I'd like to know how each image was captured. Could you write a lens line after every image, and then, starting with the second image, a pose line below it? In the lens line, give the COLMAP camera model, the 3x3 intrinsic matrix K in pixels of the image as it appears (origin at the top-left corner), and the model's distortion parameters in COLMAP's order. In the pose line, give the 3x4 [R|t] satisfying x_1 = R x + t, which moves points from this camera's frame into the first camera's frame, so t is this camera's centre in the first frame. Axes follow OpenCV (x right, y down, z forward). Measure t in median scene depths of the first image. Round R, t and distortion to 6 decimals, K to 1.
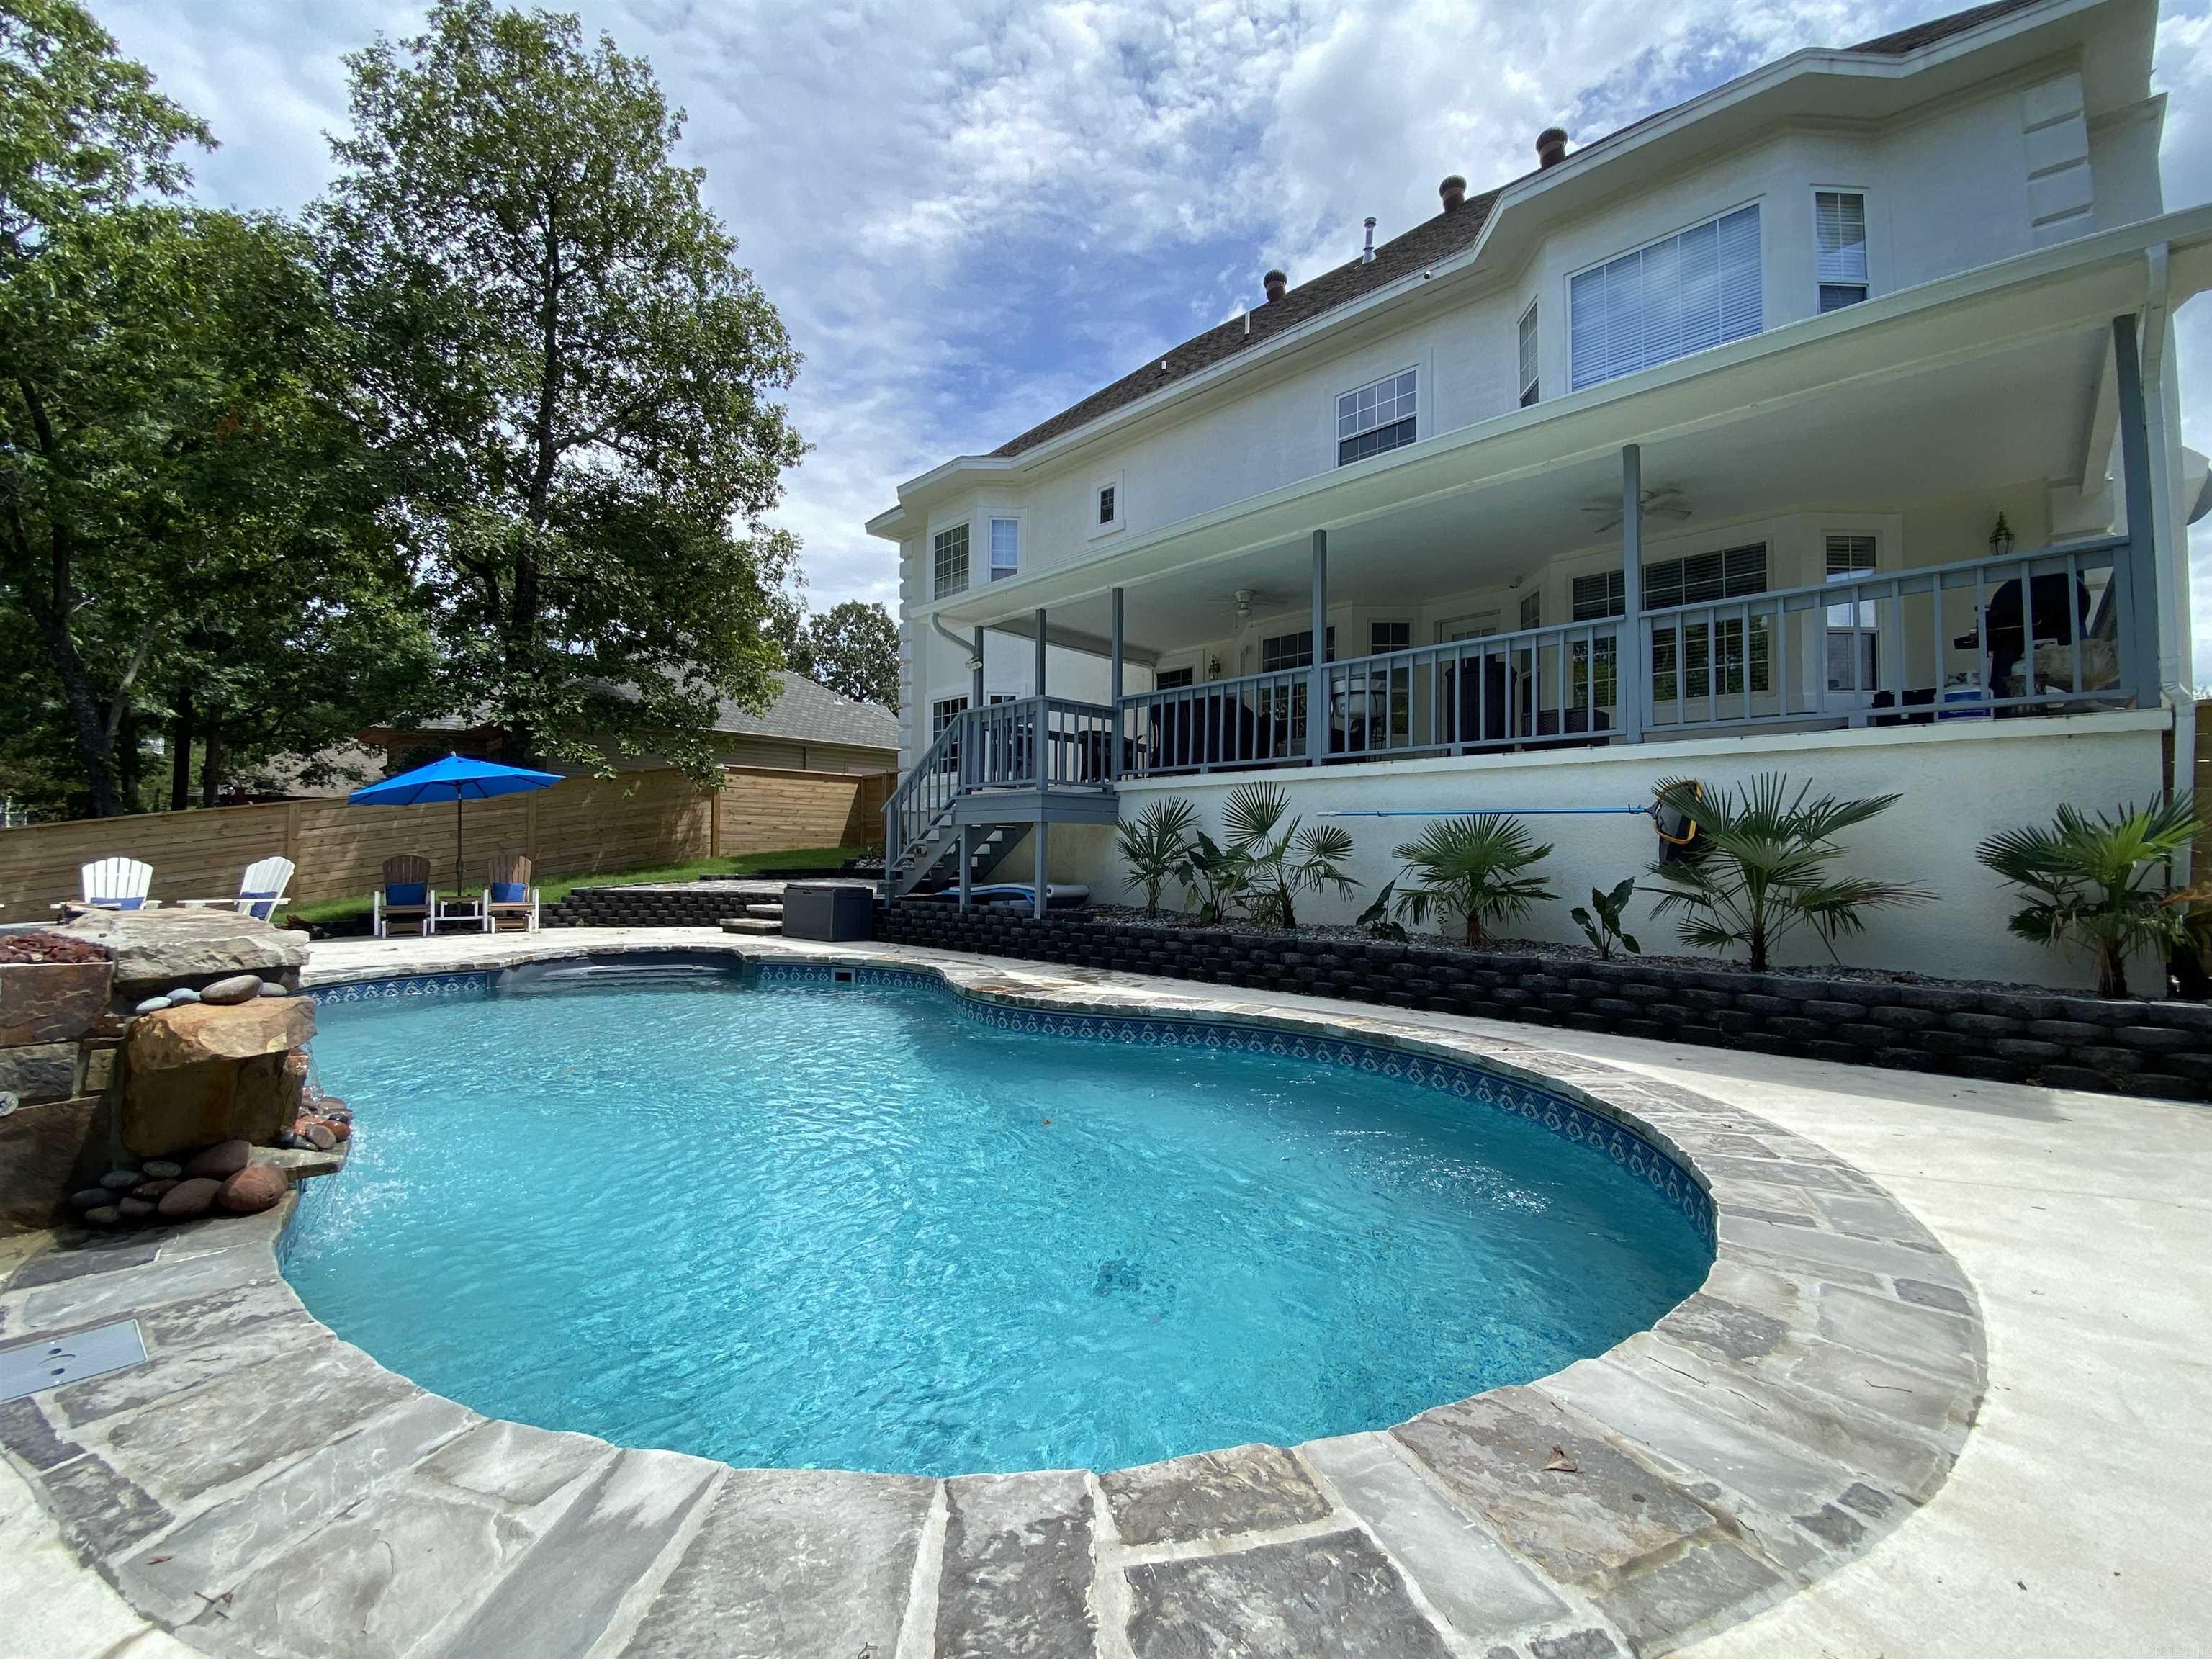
lens RADIAL K [[931.0, 0, 1094.5], [0, 931.0, 823.9], [0, 0, 1]] dist [-0.003497, -0.003995]
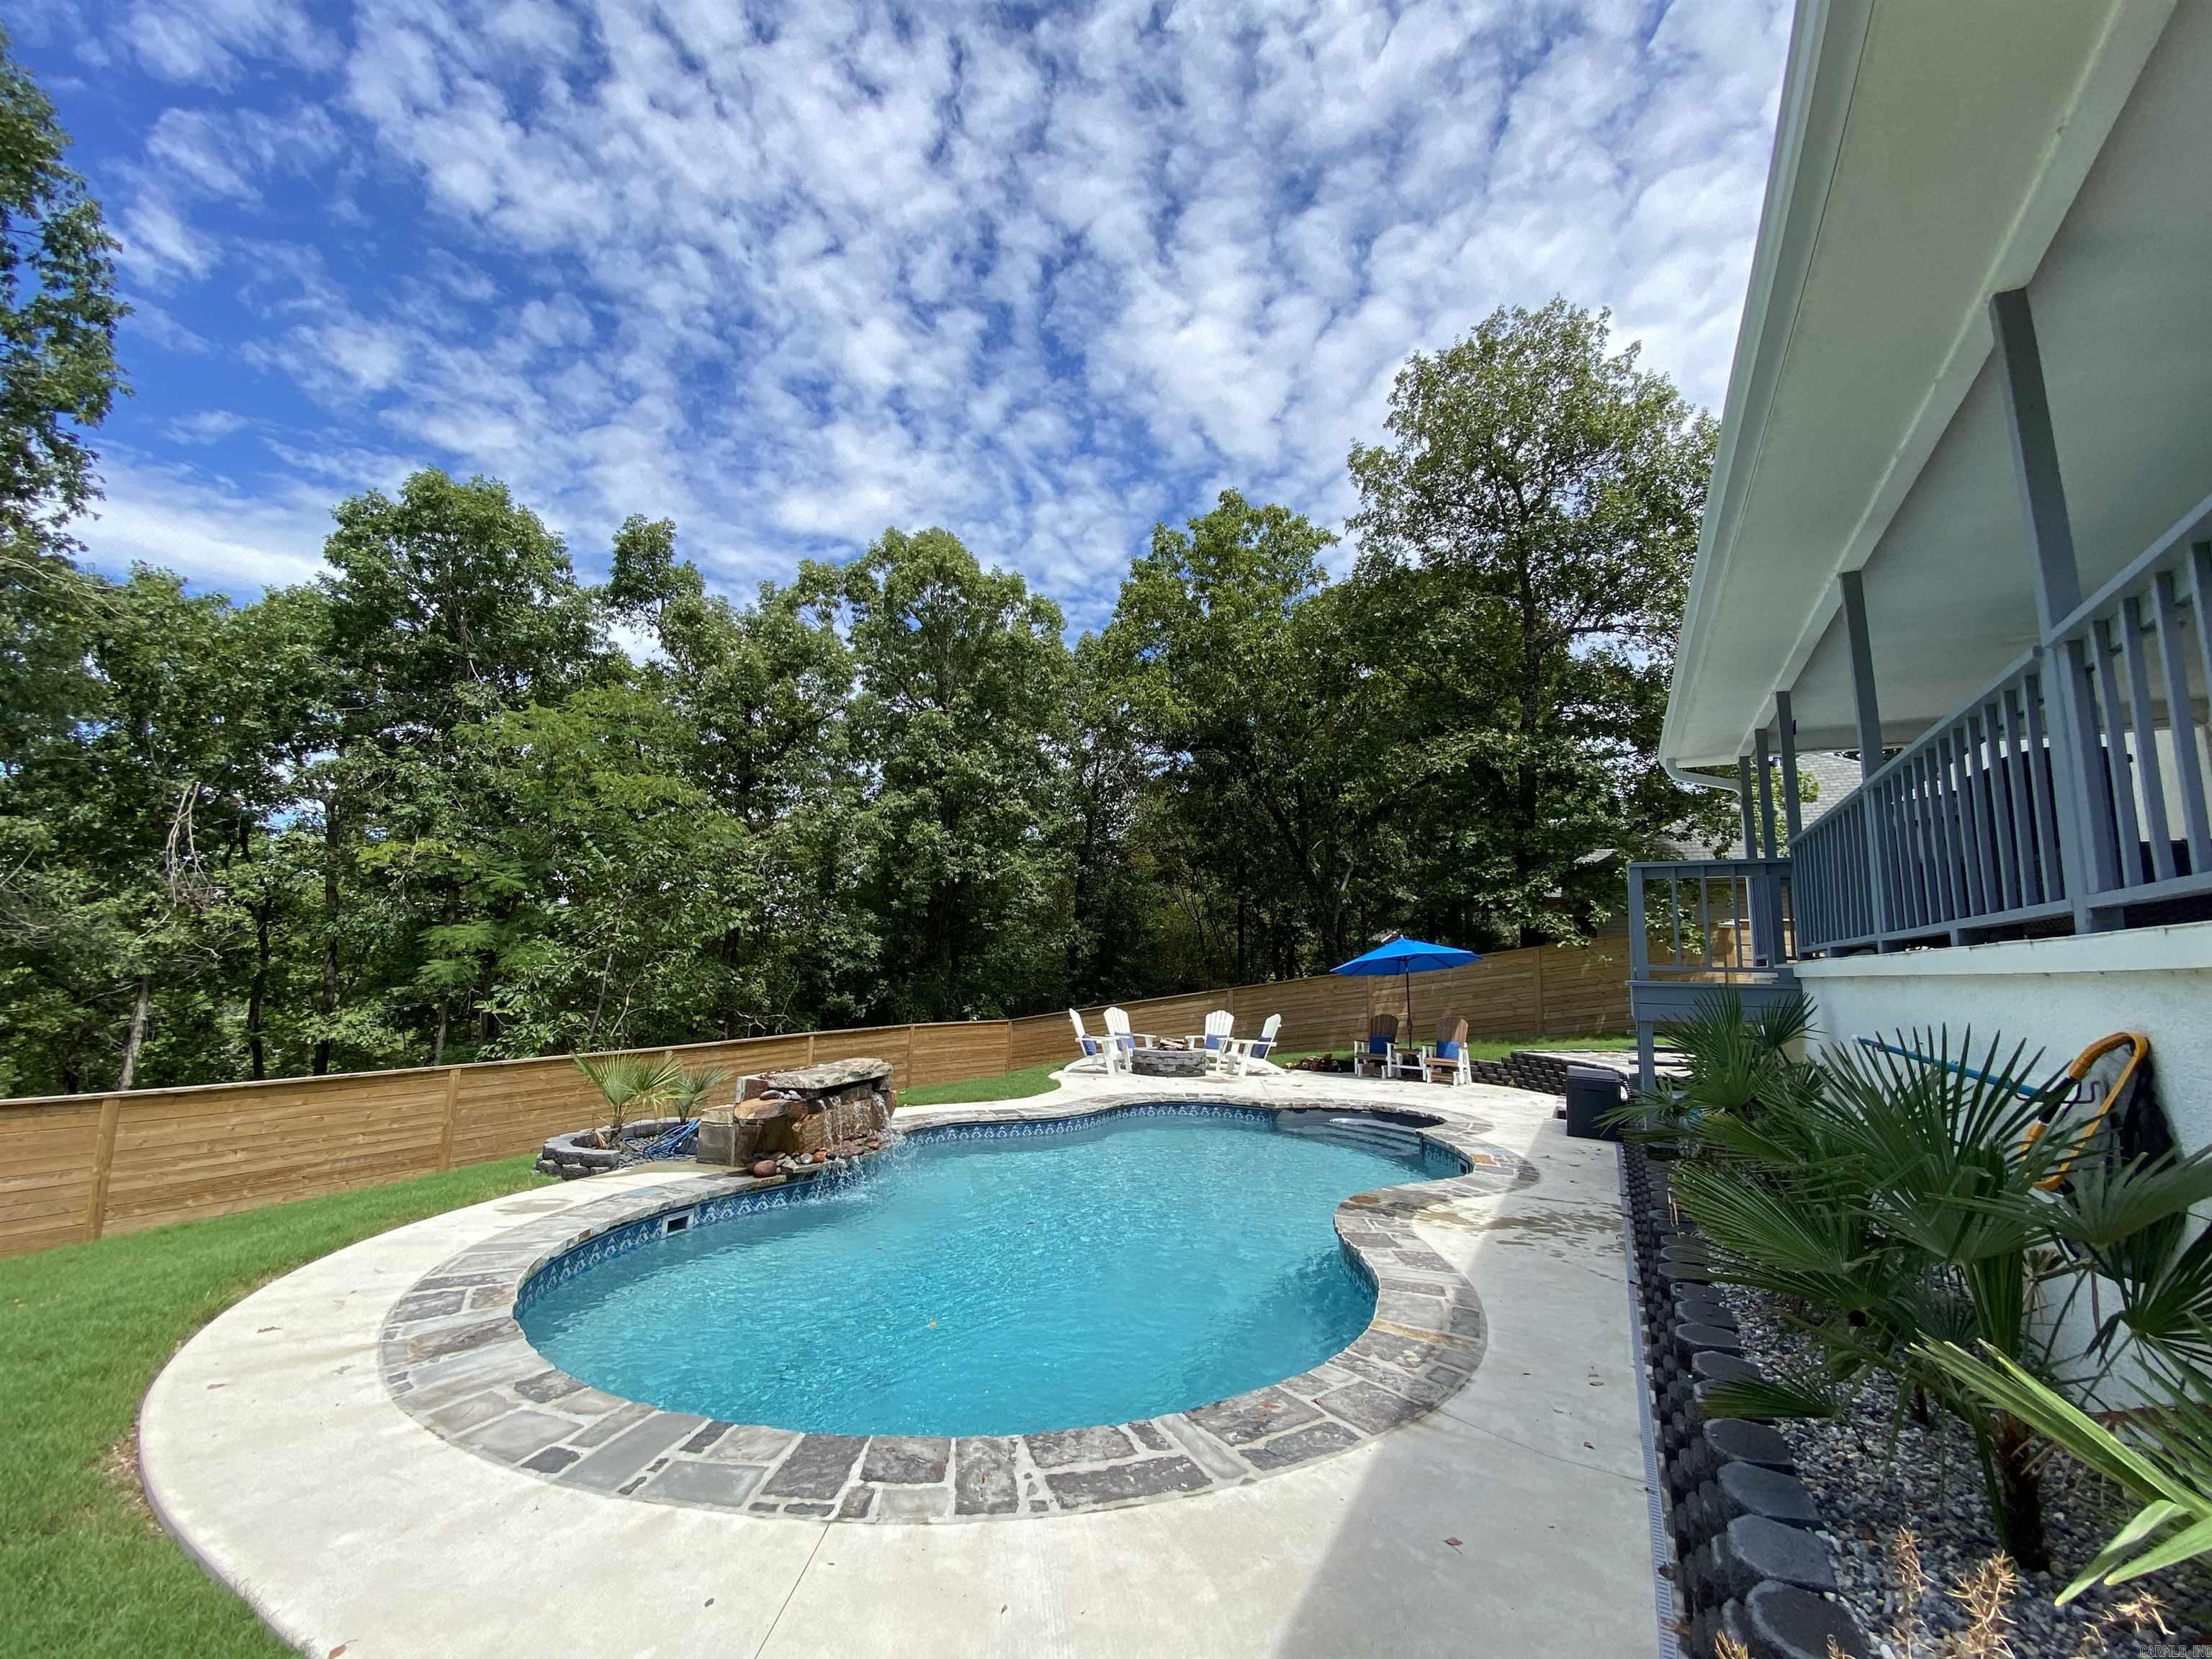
lens RADIAL K [[931.0, 0, 1102.0], [0, 931.0, 811.8], [0, 0, 1]] dist [-0.003497, -0.003995]
pose [[0.296501, -0.154909, -0.942385, 0.750693], [0.006232, 0.987050, -0.160290, -0.070596], [0.955012, 0.041653, 0.293627, 0.378527]]
